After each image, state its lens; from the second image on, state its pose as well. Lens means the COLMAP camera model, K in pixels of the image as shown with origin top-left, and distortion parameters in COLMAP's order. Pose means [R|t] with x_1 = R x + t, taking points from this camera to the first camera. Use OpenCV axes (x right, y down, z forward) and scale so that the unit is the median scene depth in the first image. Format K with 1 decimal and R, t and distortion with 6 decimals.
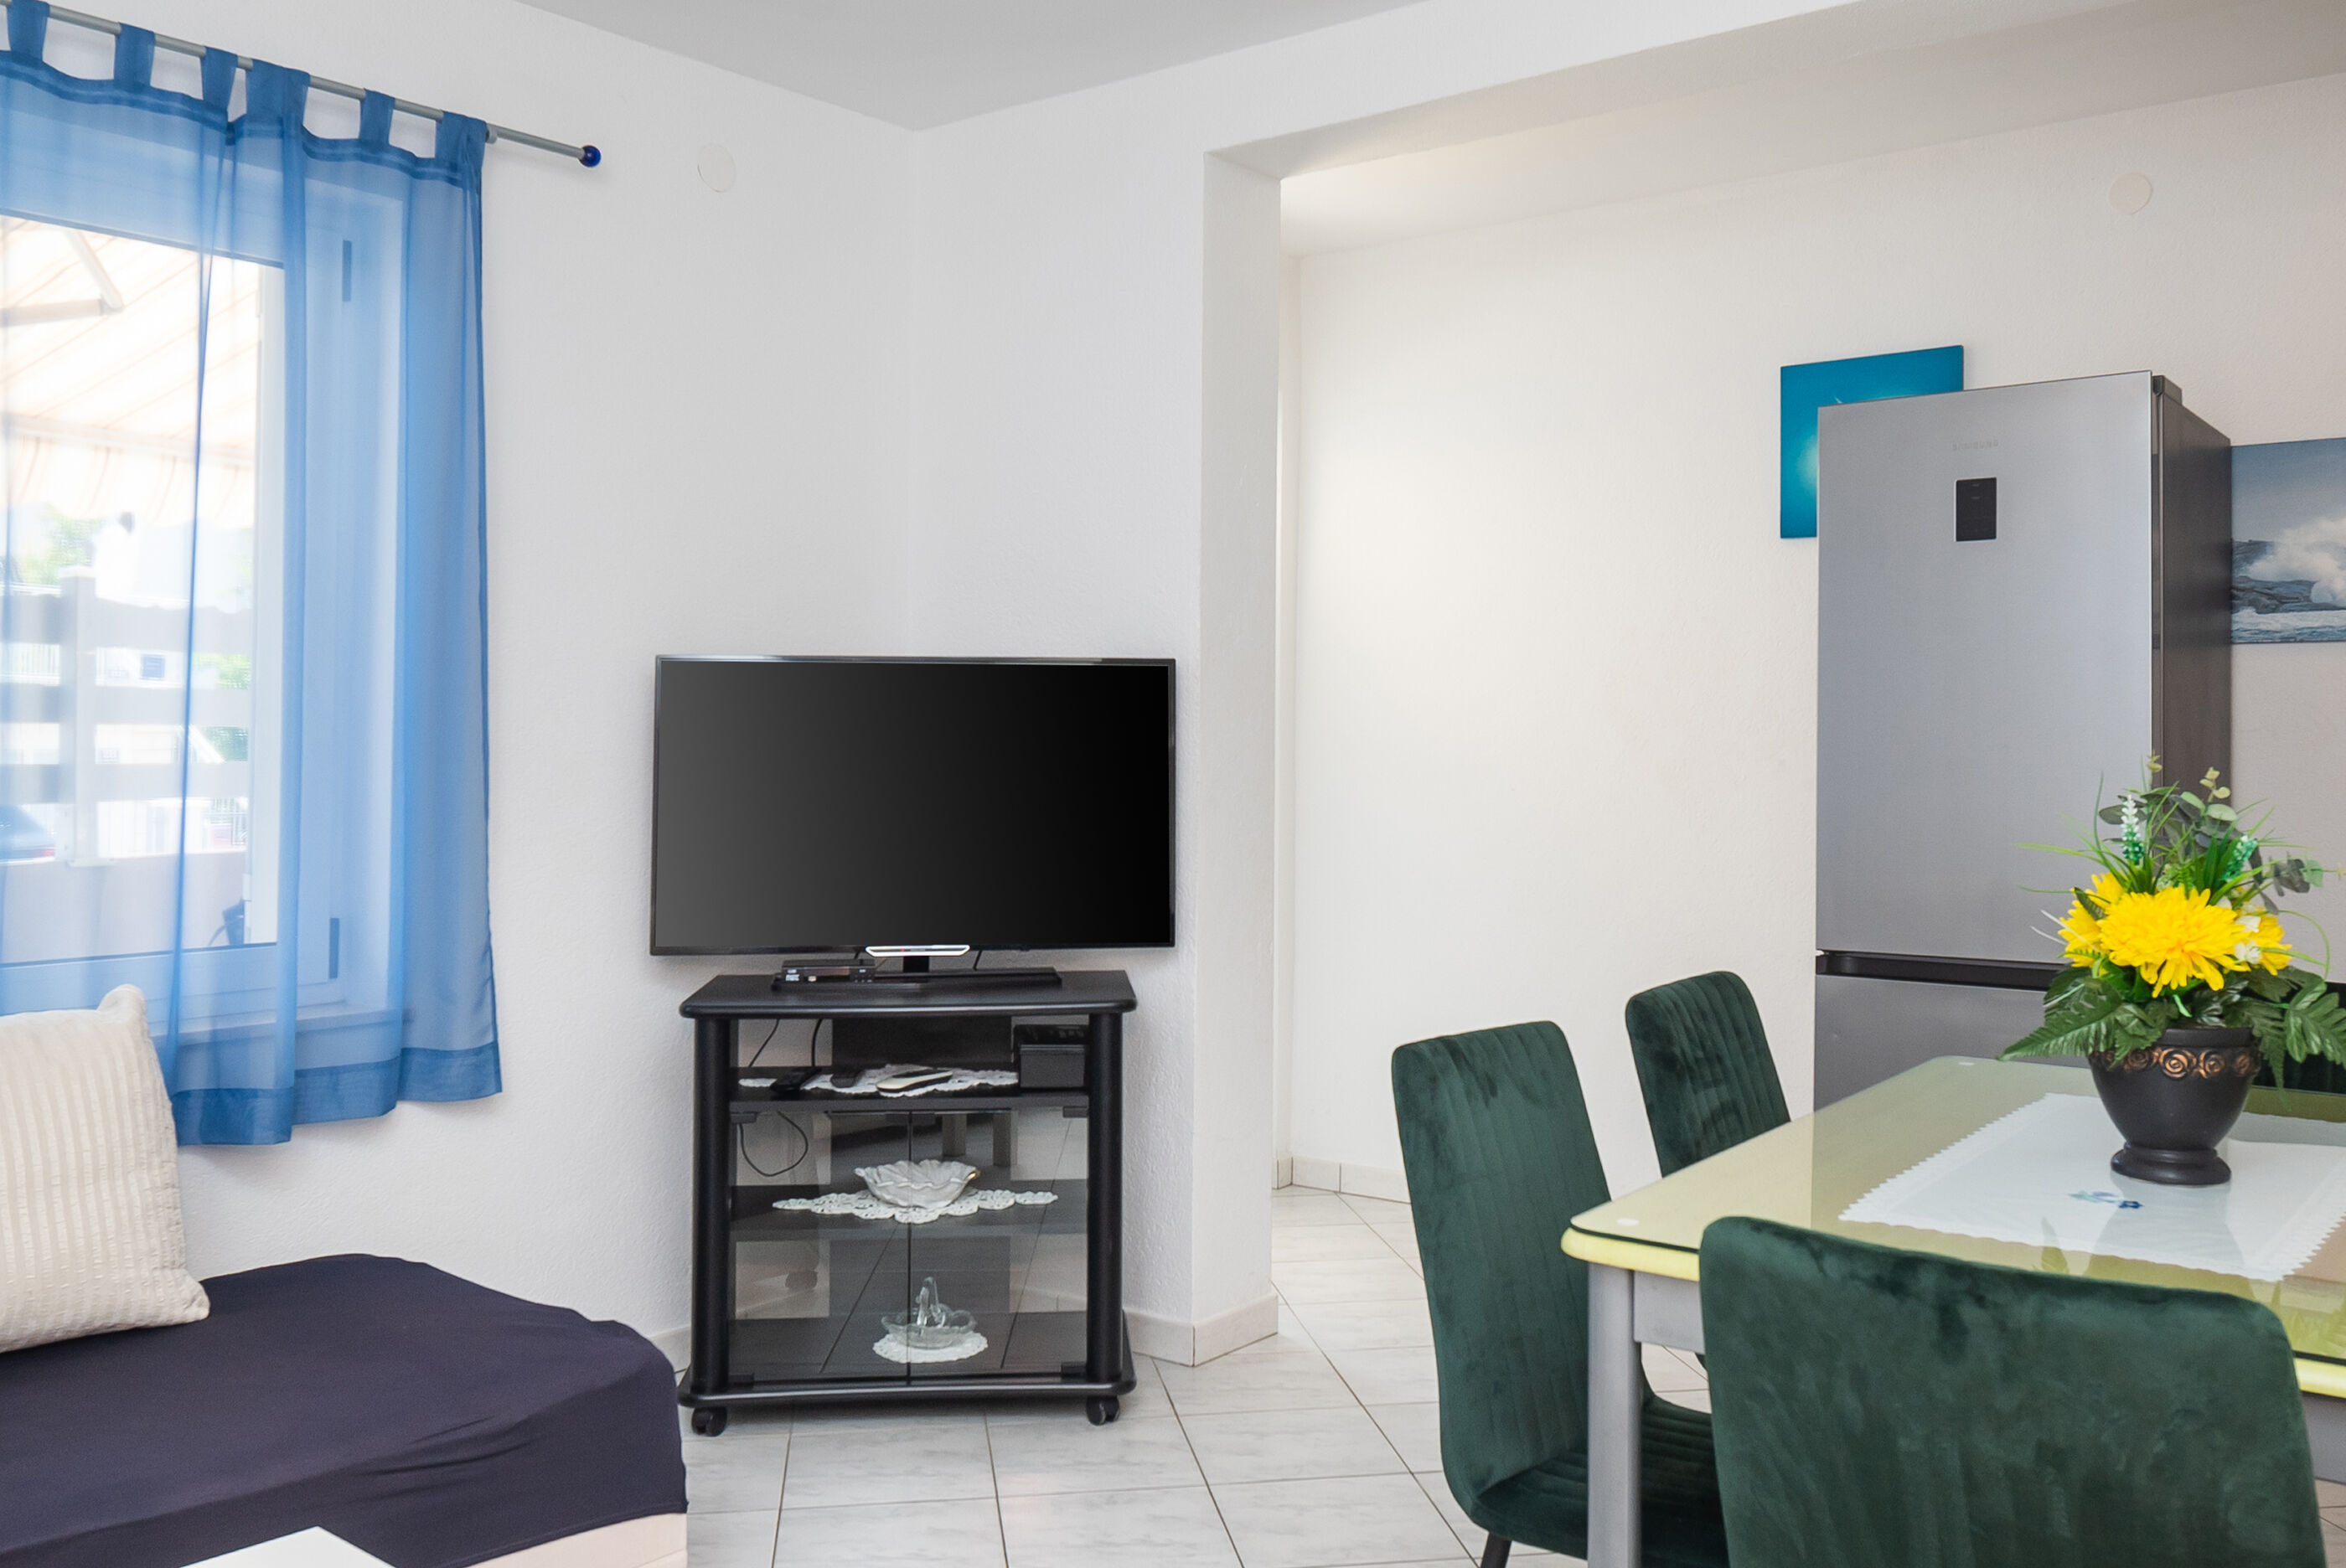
lens RADIAL K [[1938.9, 0, 1172.3], [0, 1938.9, 789.7], [0, 0, 1]] dist [0.000976, -0.000283]
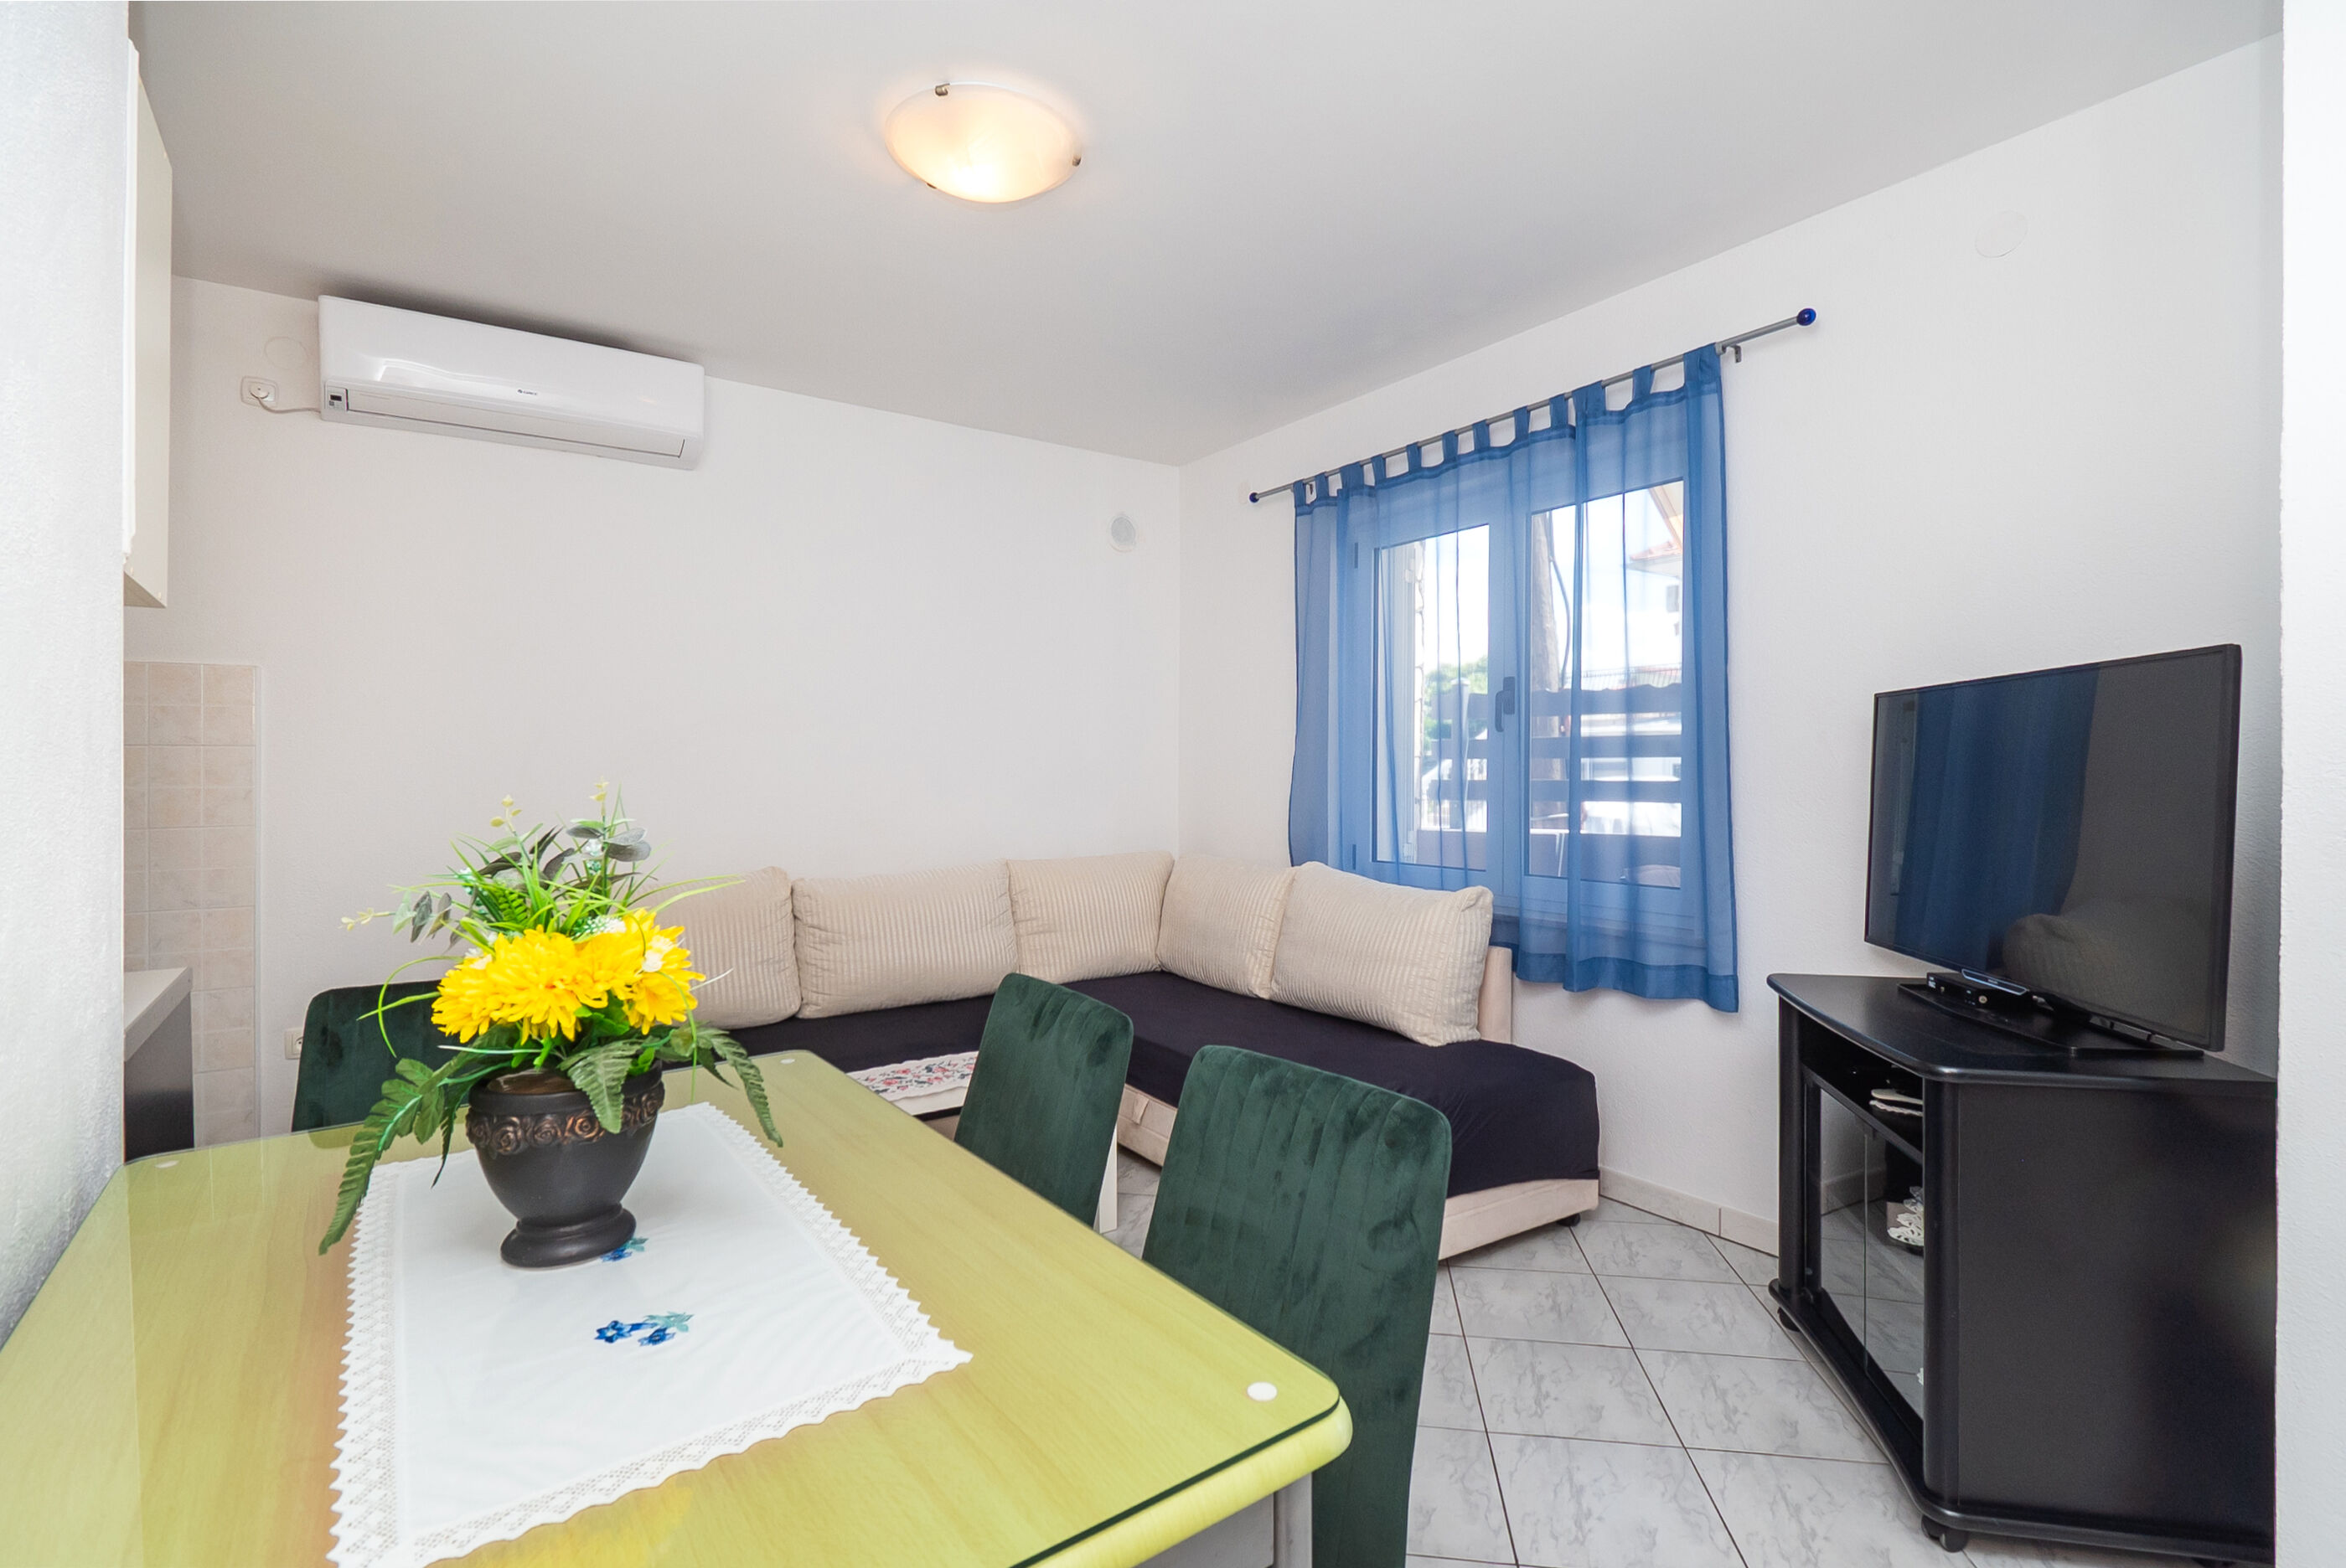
lens RADIAL K [[1083.5, 0, 1182.8], [0, 1083.5, 780.8], [0, 0, 1]] dist [-0.000971, -0.010218]
pose [[-0.281502, 0.037499, -0.958828, 0.576698], [0.011151, 0.999296, 0.035808, -0.050897], [0.959496, -0.000612, -0.281722, 0.885537]]
